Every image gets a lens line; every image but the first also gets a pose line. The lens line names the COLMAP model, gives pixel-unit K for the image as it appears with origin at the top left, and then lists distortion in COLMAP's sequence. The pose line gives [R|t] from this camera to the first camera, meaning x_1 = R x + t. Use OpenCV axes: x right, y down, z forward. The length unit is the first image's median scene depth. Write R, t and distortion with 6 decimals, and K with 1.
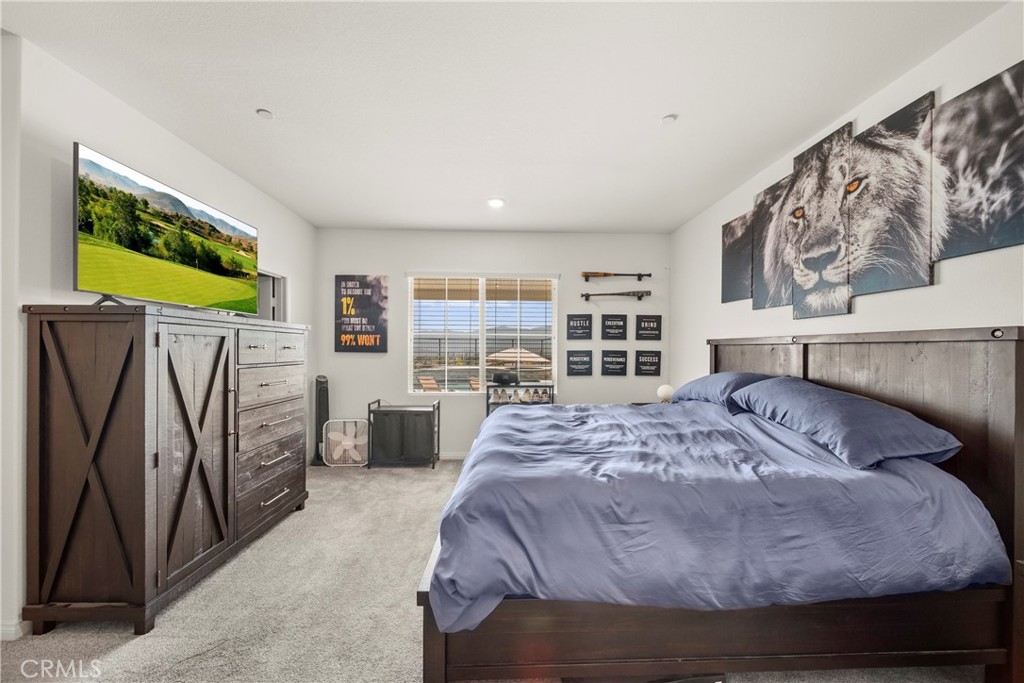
lens RADIAL K [[358.1, 0, 511.8], [0, 358.1, 353.1], [0, 0, 1]] dist [-0.001456, -0.000489]
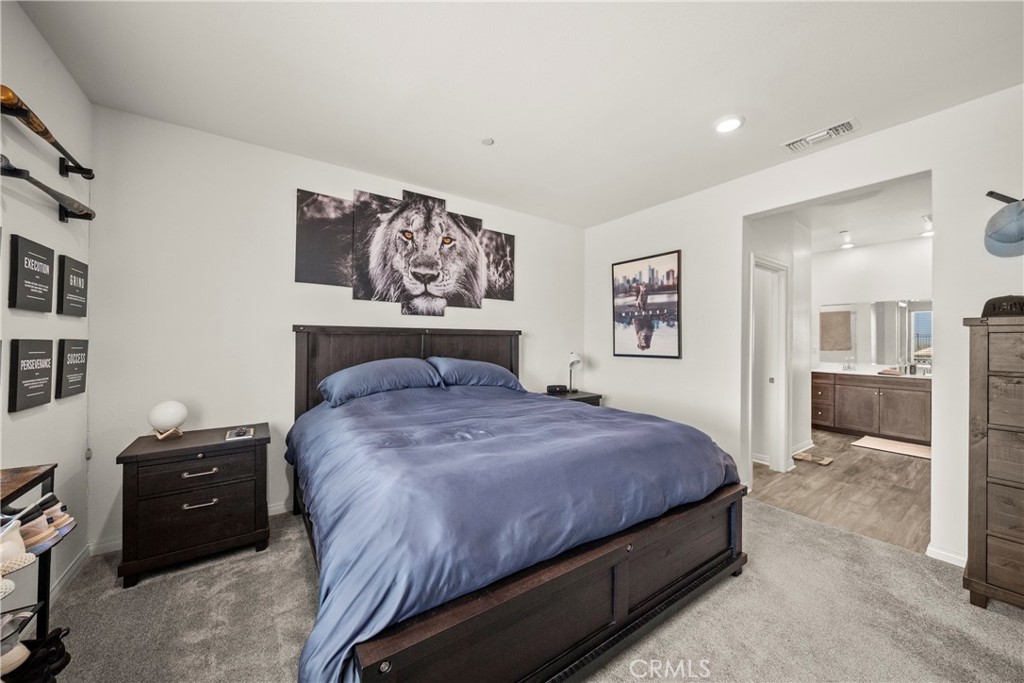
lens RADIAL K [[364.2, 0, 512.1], [0, 364.2, 338.7], [0, 0, 1]] dist [-0.001052, -0.000290]
pose [[-0.551499, -0.006975, 0.834146, -0.535752], [0.001782, 0.999953, 0.009539, -0.019844], [-0.834173, 0.006747, -0.551461, 1.421078]]
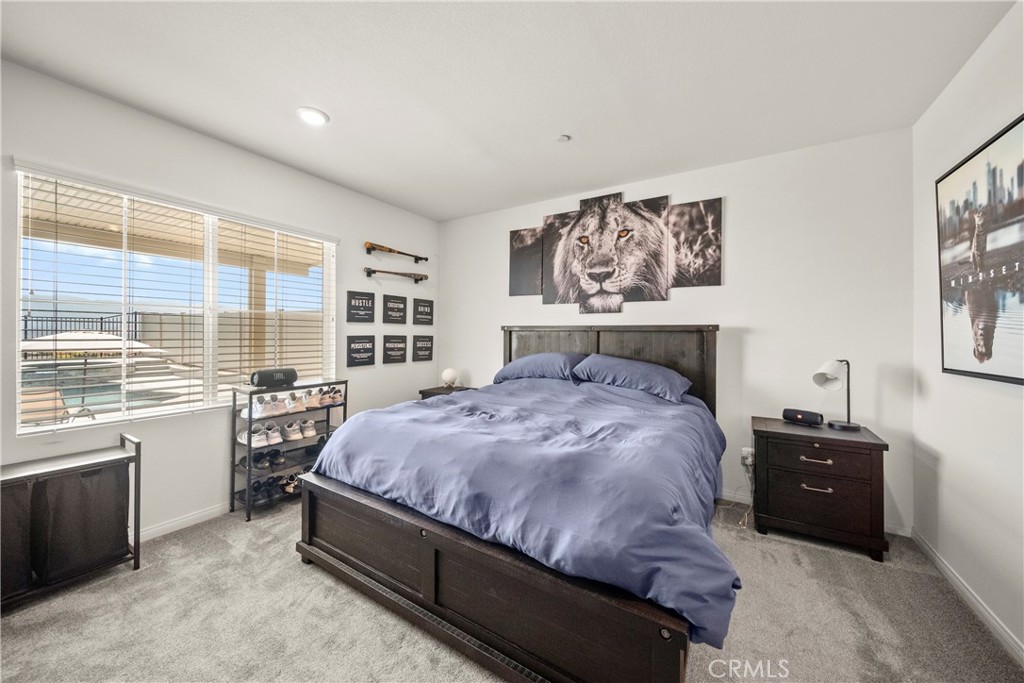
lens RADIAL K [[364.2, 0, 512.1], [0, 364.2, 338.7], [0, 0, 1]] dist [-0.001052, -0.000290]
pose [[0.546949, -0.010835, 0.837096, -0.584246], [0.006493, 0.999941, 0.008700, -0.009460], [-0.837140, 0.000676, 0.546988, 0.441142]]
